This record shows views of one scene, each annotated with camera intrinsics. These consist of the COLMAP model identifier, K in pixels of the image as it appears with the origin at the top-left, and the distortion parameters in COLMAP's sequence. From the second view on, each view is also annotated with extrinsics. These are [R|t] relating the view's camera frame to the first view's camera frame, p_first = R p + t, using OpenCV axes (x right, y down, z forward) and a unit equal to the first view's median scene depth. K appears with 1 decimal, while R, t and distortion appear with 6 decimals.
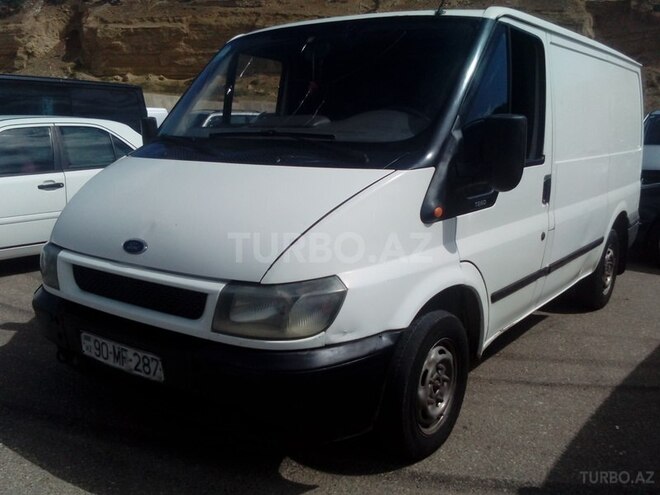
lens RADIAL K [[612.8, 0, 330.0], [0, 612.8, 247.5], [0, 0, 1]] dist [0.175202, -0.356614]
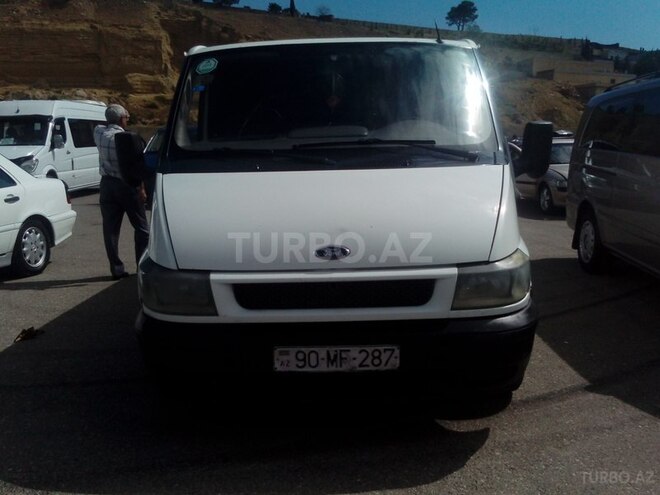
lens RADIAL K [[612.8, 0, 330.0], [0, 612.8, 247.5], [0, 0, 1]] dist [0.175202, -0.356614]
pose [[0.813686, -0.124505, 0.567815, -0.932213], [0.139774, 0.990041, 0.016789, -0.028591], [-0.564251, 0.065705, 0.822985, 0.155763]]
